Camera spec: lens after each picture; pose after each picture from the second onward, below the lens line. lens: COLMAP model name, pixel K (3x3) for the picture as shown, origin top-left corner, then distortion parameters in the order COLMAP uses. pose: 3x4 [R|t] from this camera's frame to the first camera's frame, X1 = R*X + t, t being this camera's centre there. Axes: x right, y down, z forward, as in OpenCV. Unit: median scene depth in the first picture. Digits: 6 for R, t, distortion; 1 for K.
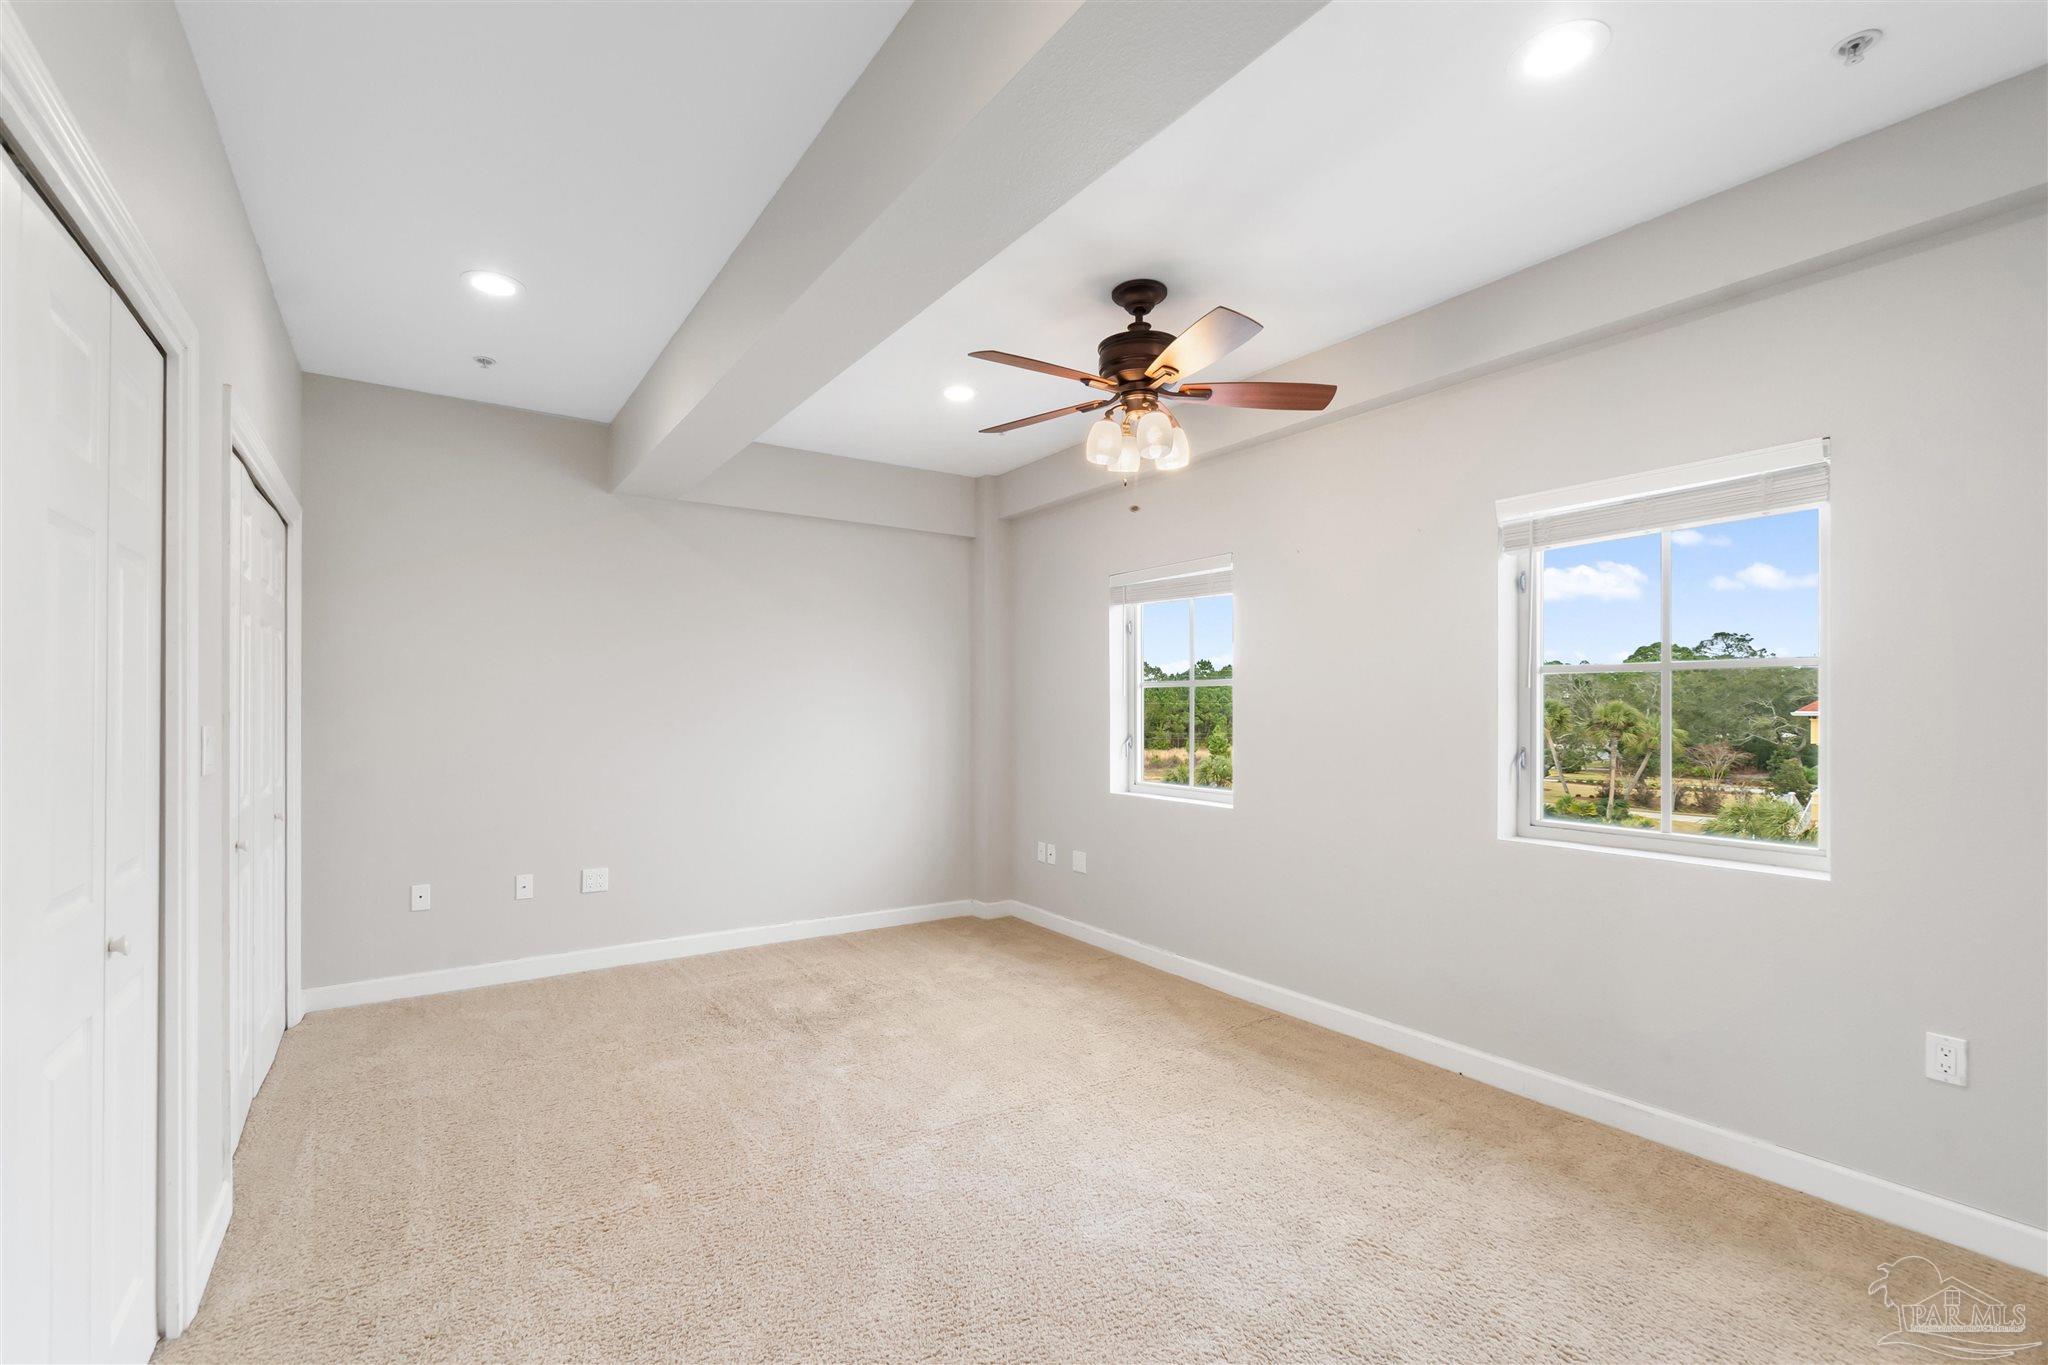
lens RADIAL K [[899.9, 0, 1010.4], [0, 899.9, 694.2], [0, 0, 1]] dist [-0.006781, 0.003539]
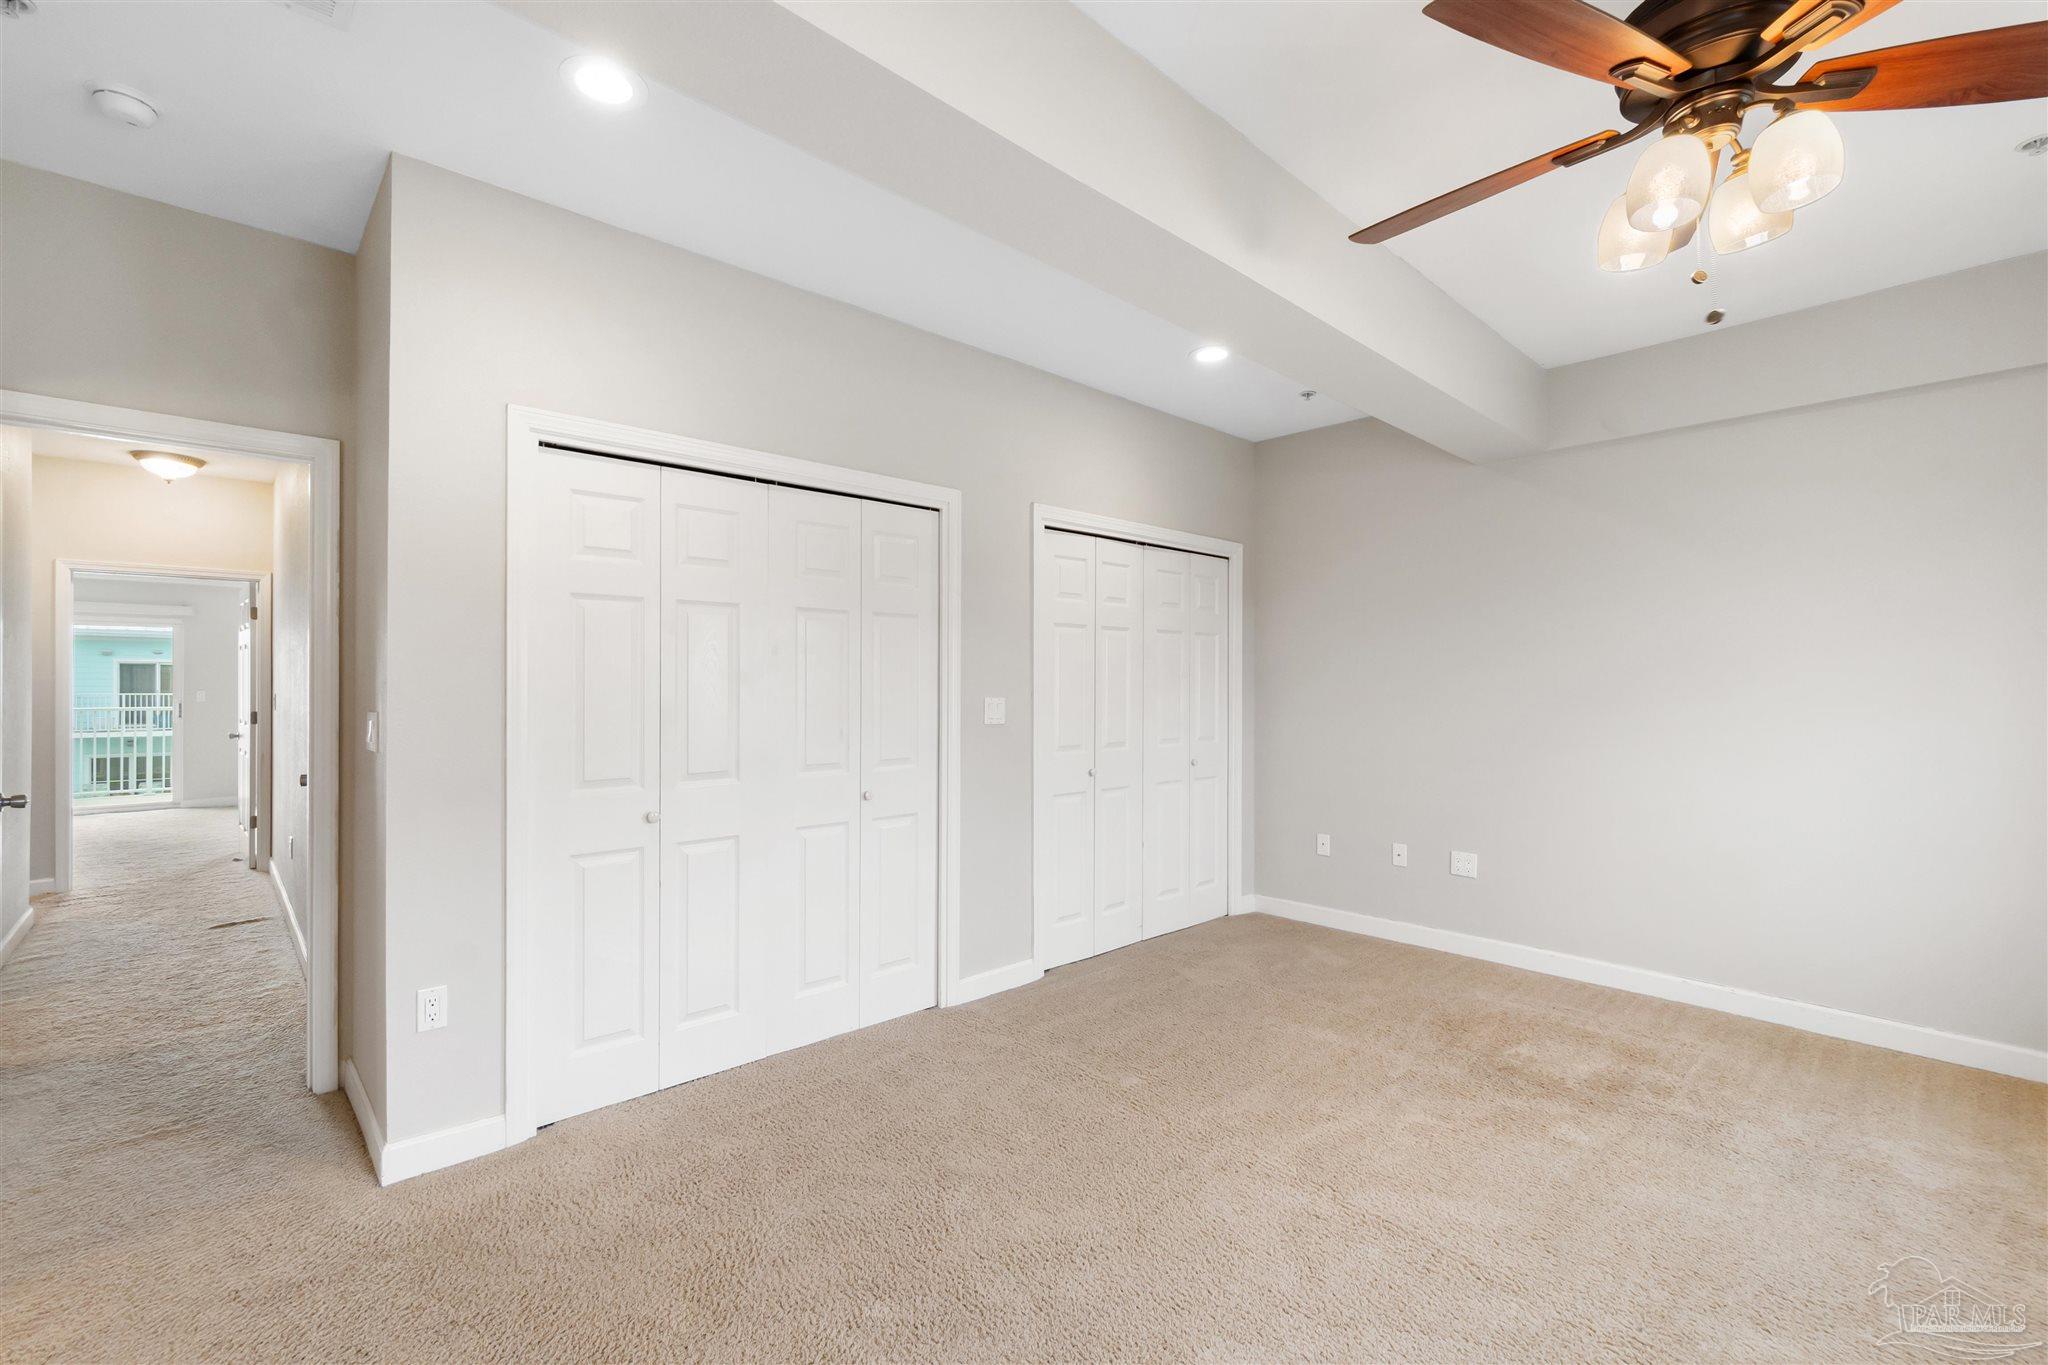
lens RADIAL K [[899.9, 0, 1009.8], [0, 899.9, 682.8], [0, 0, 1]] dist [-0.006781, 0.003539]
pose [[0.144615, -0.000042, -0.989488, 0.518567], [0.009867, 0.999950, 0.001399, 0.001137], [0.989439, -0.009966, 0.144608, 0.432699]]
